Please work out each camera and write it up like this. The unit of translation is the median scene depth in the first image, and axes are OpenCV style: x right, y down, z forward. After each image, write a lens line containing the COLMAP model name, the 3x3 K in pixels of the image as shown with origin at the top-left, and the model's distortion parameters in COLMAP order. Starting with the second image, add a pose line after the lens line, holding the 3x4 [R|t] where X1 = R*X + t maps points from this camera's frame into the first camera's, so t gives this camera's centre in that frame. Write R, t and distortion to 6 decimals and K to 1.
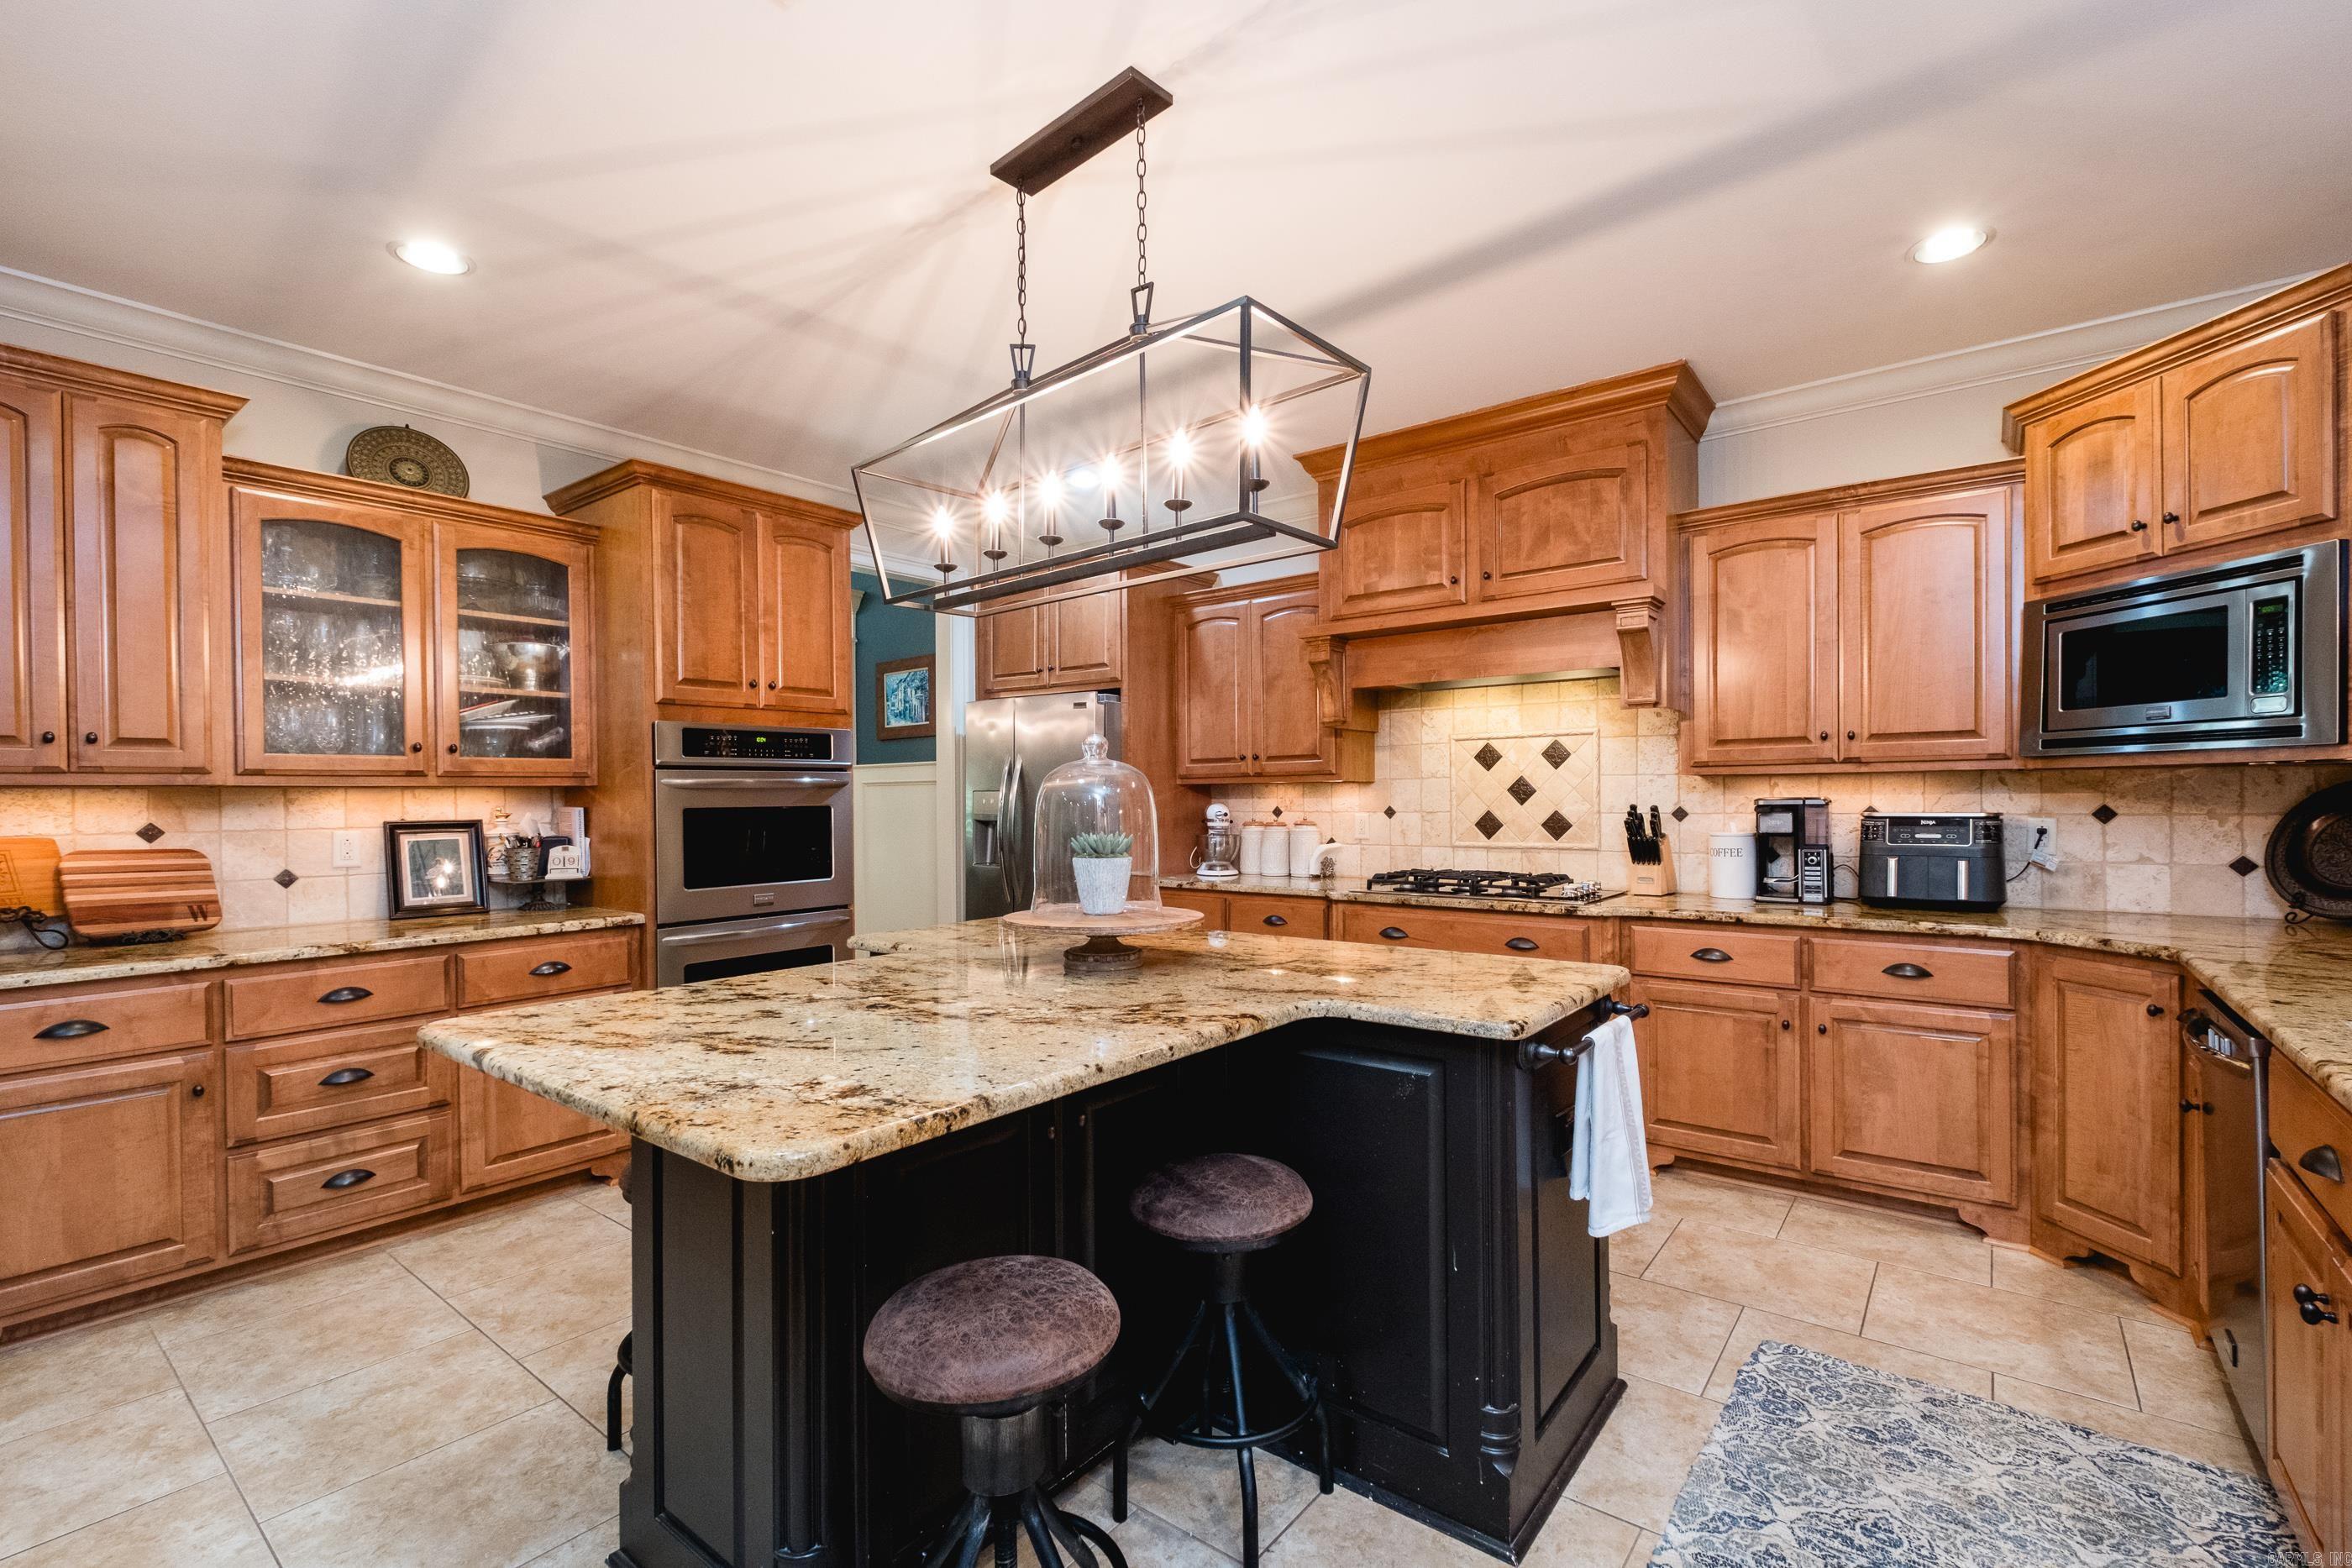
lens RADIAL K [[1036.0, 0, 1180.6], [0, 1036.0, 799.8], [0, 0, 1]] dist [0.029647, -0.000093]
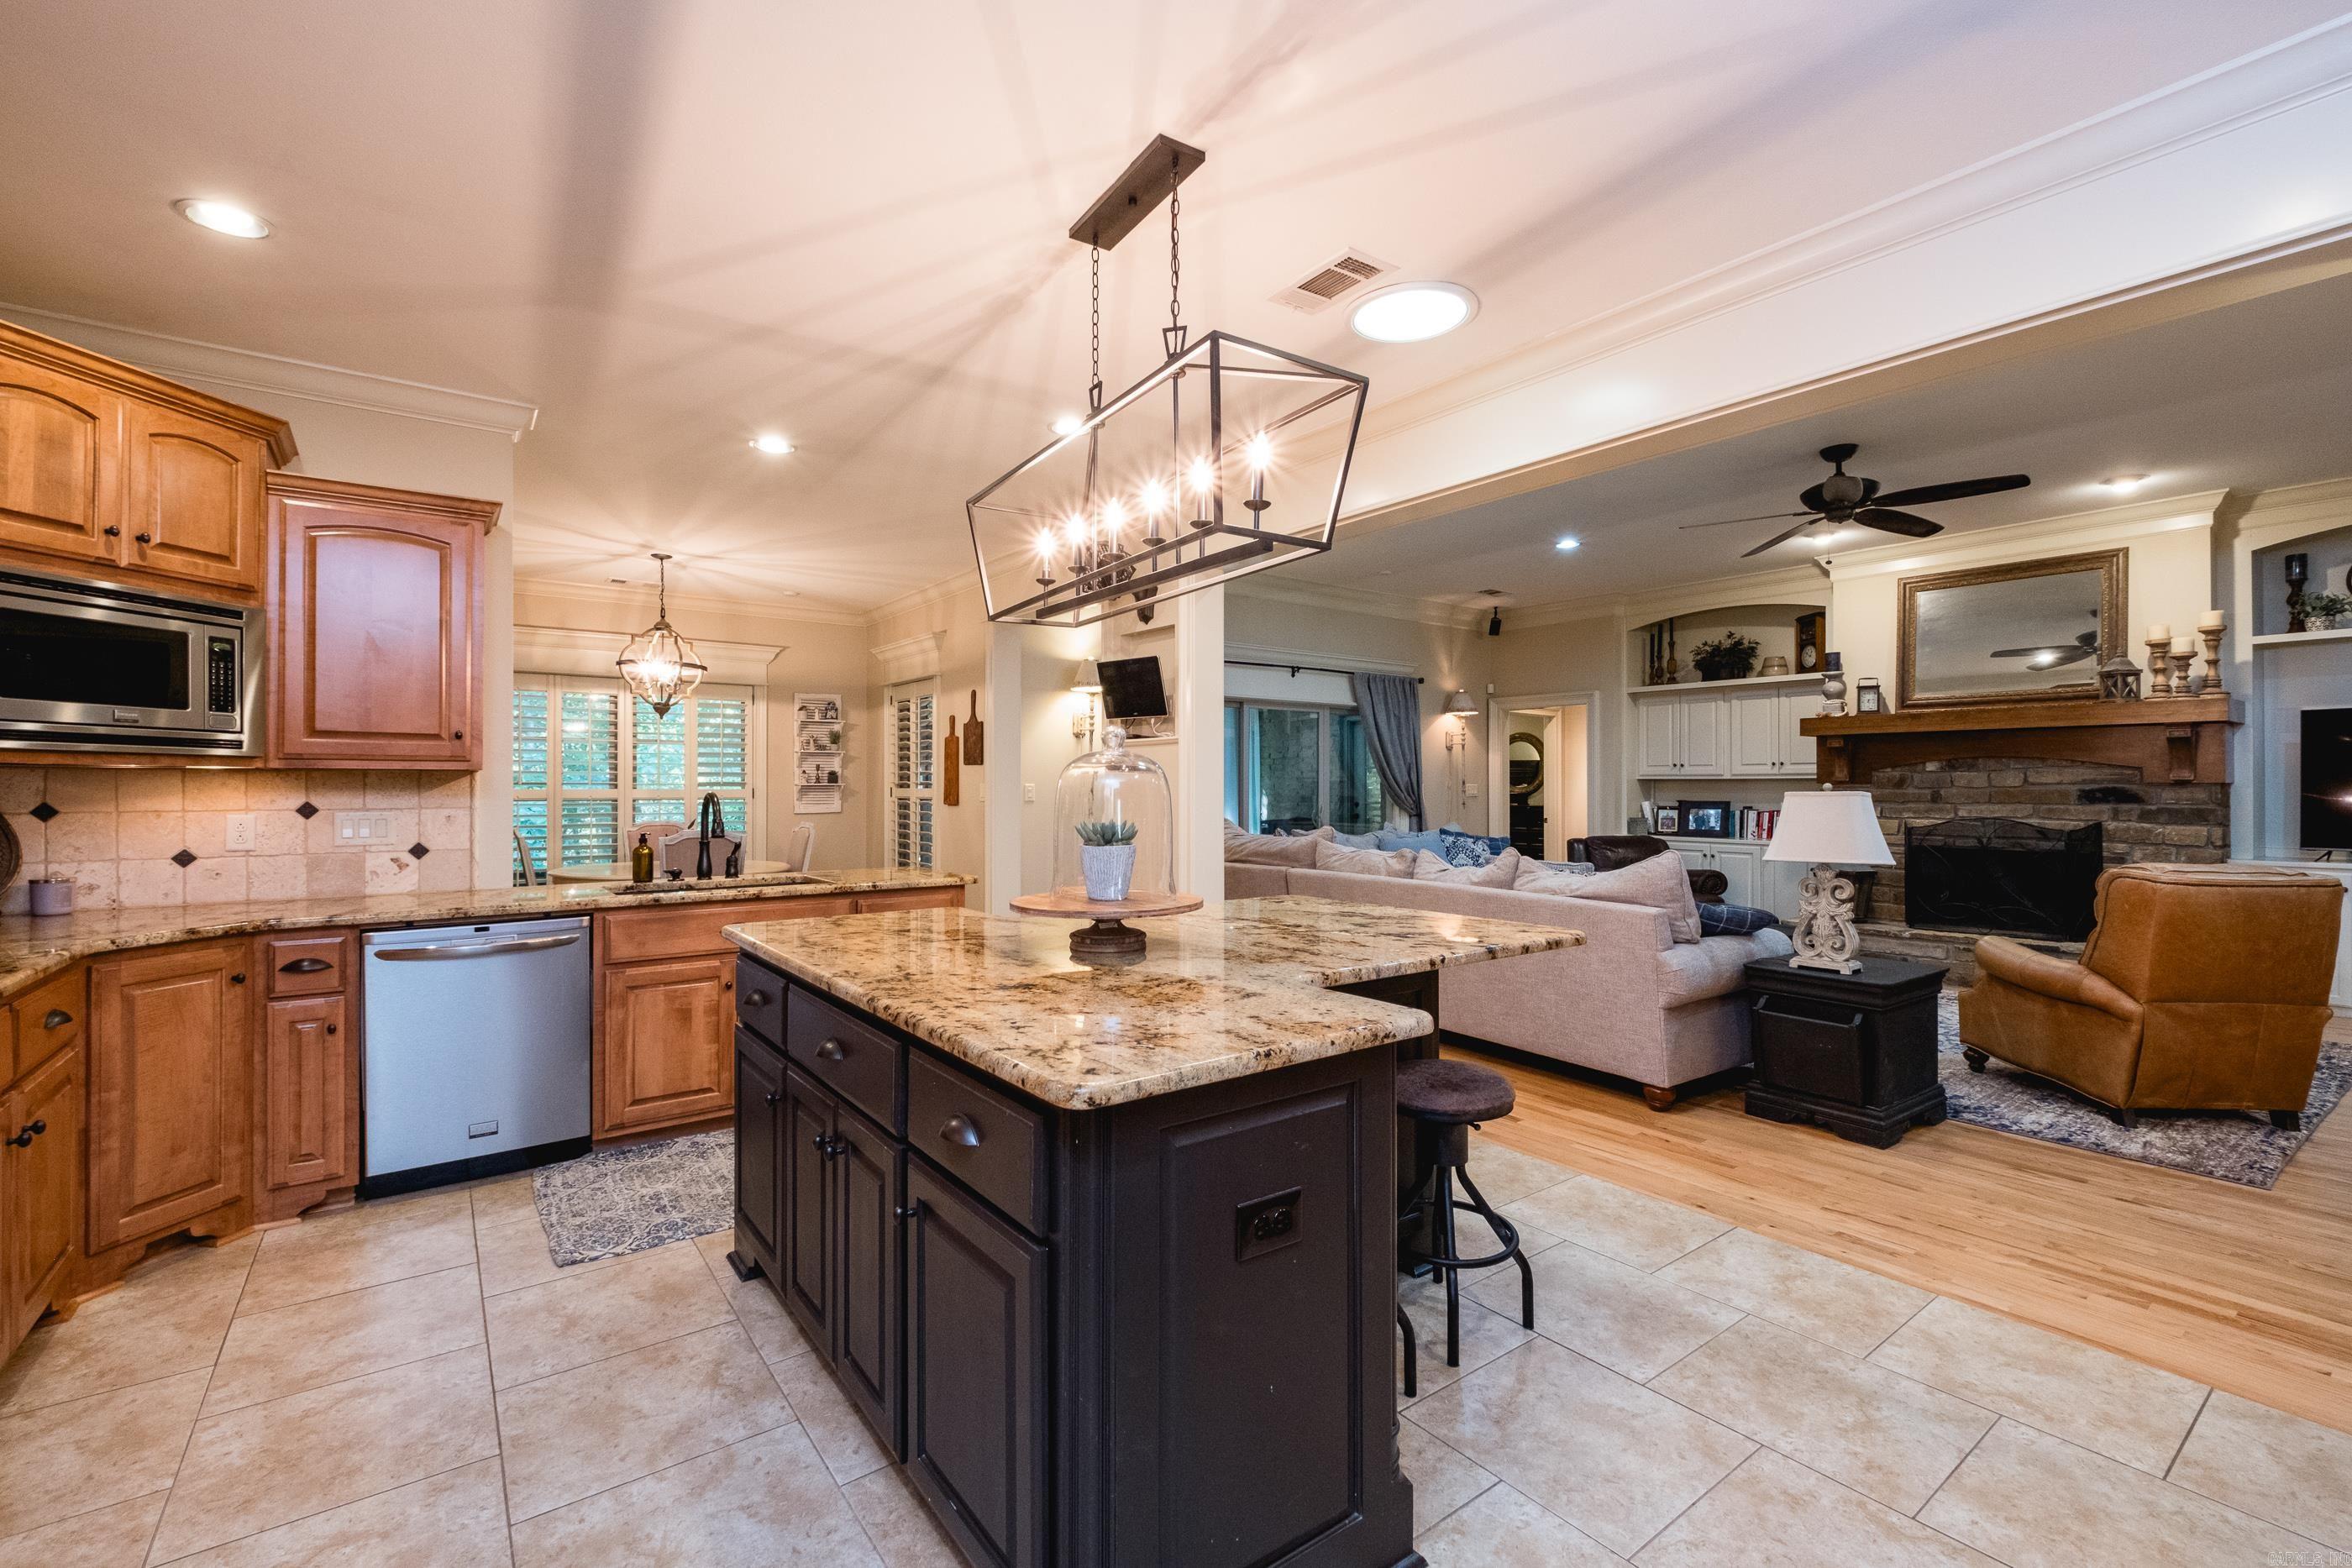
lens RADIAL K [[1011.6, 0, 1181.4], [0, 1011.6, 783.8], [0, 0, 1]] dist [0.002563, -0.003144]
pose [[-0.965845, 0.010927, 0.258891, -0.255826], [0.009714, 0.999935, -0.005964, 0.001008], [-0.258939, -0.003246, -0.965888, 1.241525]]
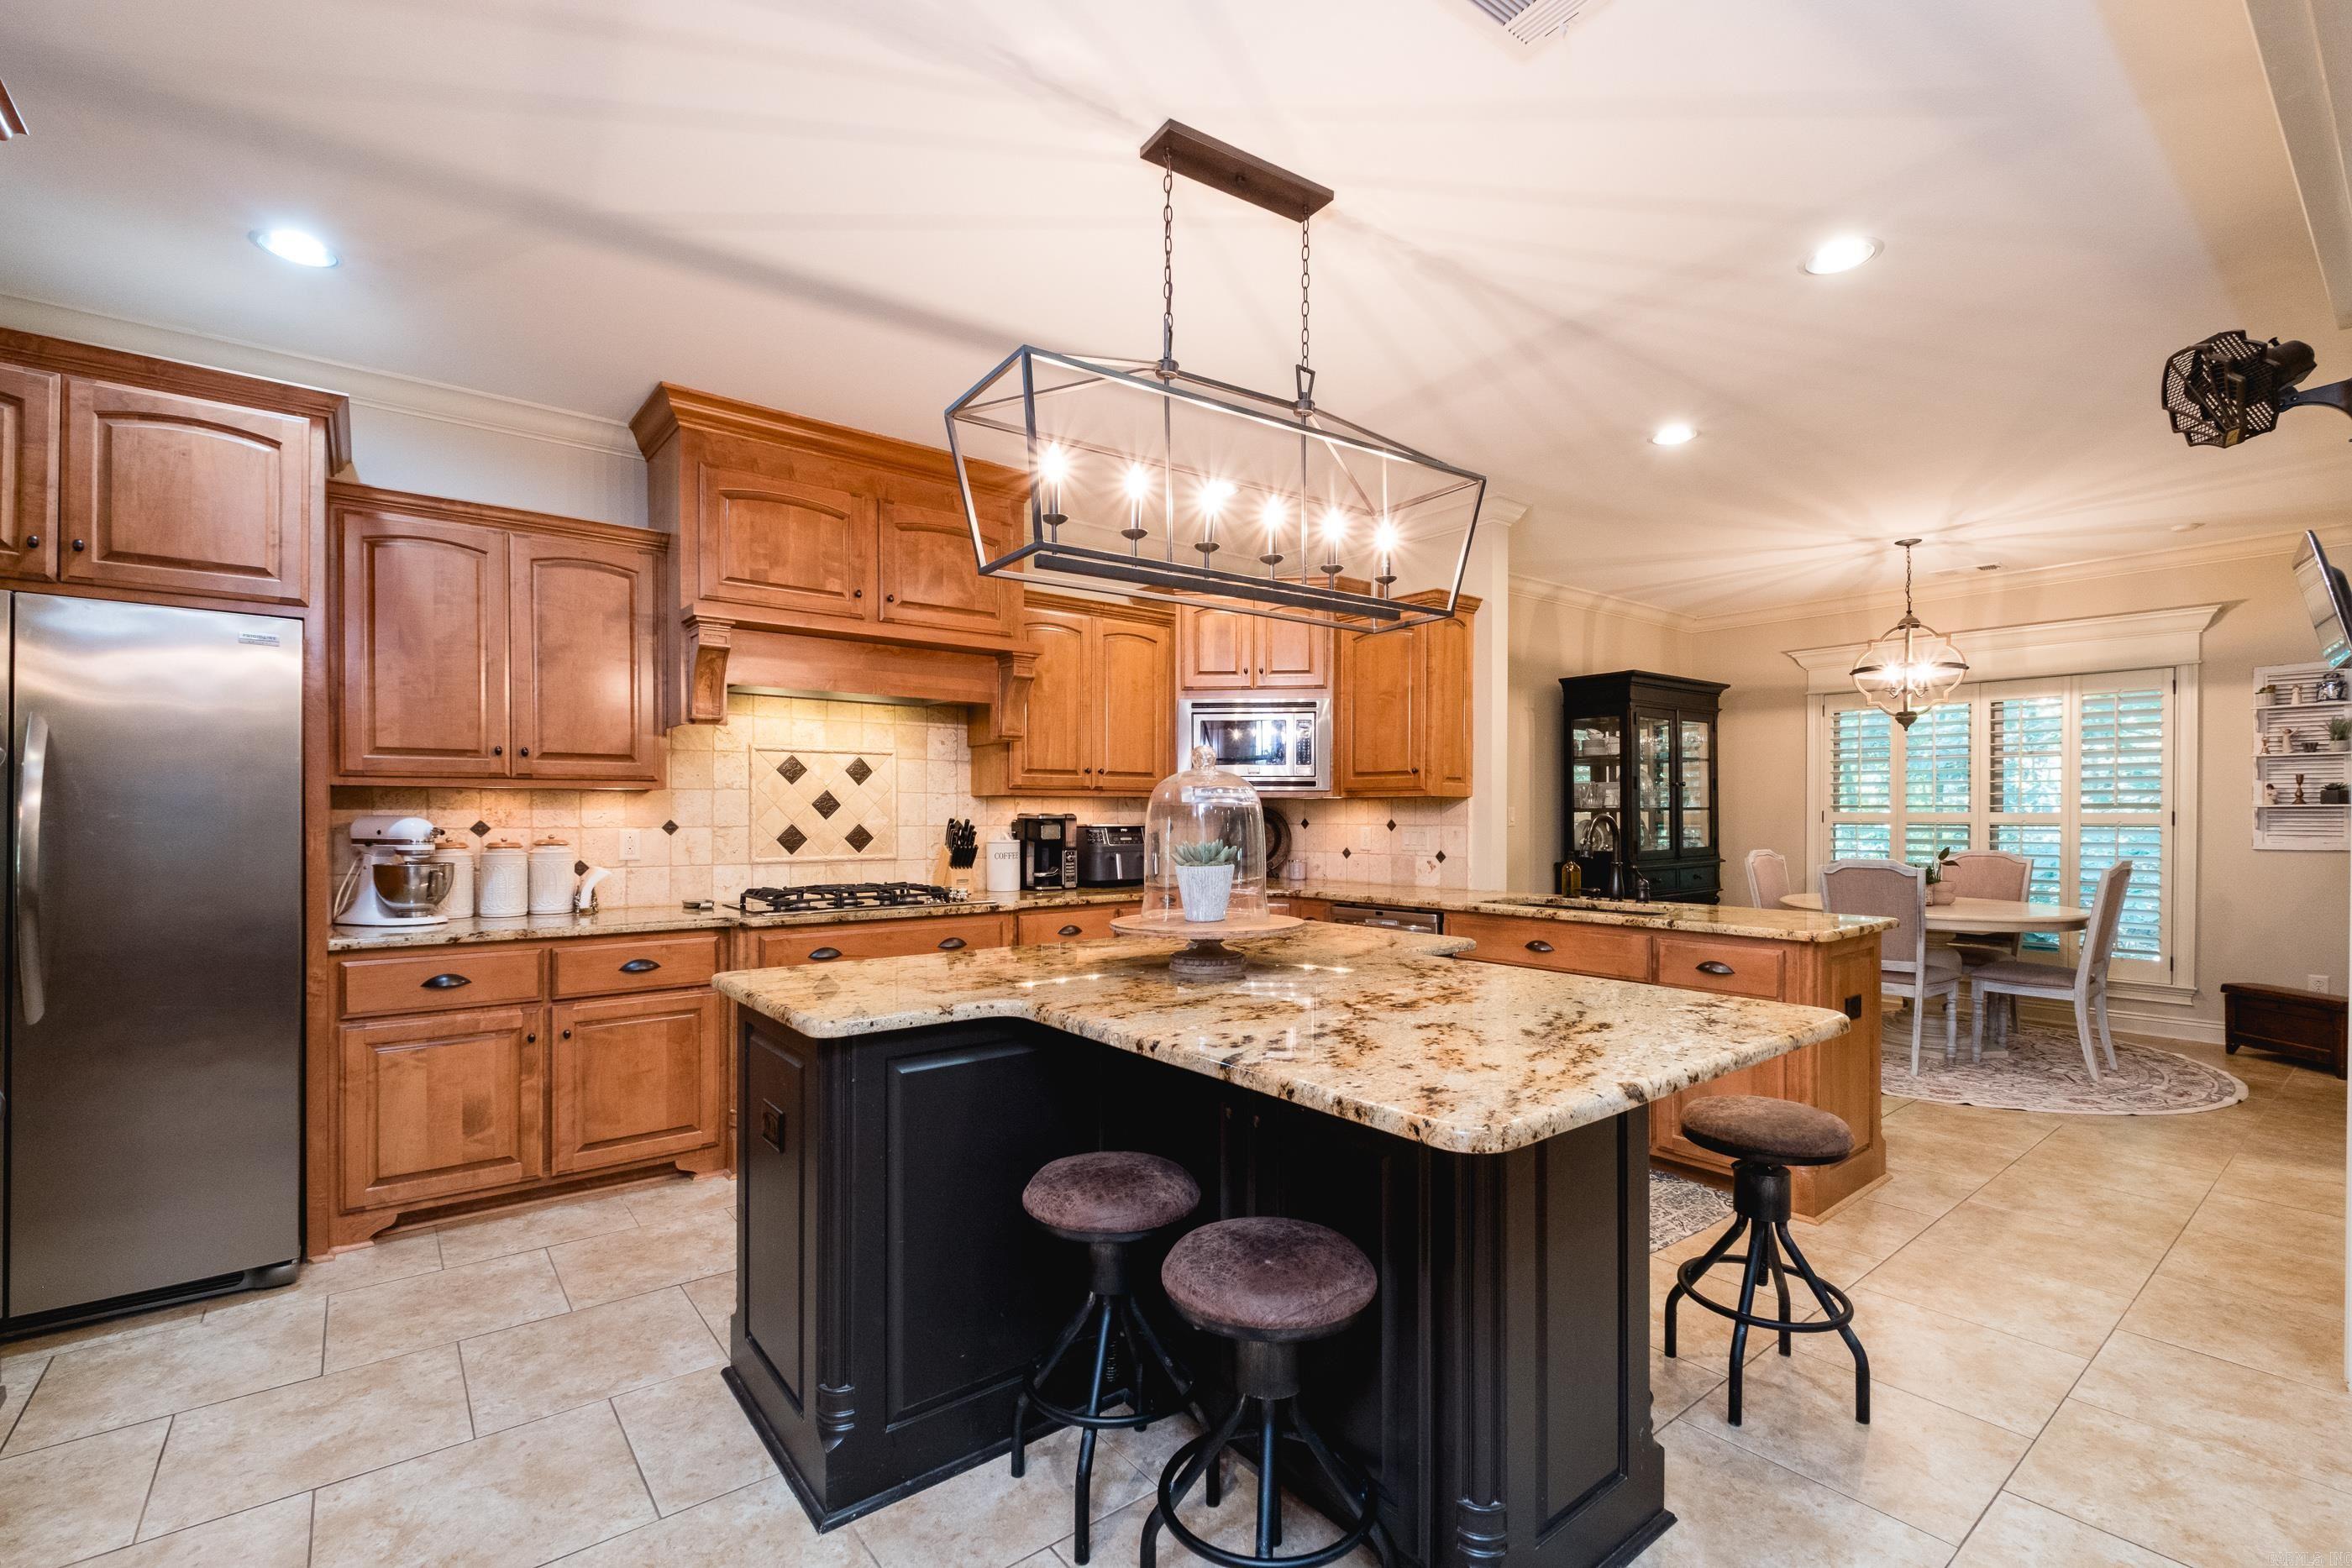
lens RADIAL K [[1020.7, 0, 1166.8], [0, 1020.7, 817.1], [0, 0, 1]] dist [-0.010266, 0.000068]
pose [[0.238923, 0.005295, 0.971024, -0.665390], [-0.002421, 0.999985, -0.004858, 0.008664], [-0.971035, -0.001190, 0.238933, 0.513993]]
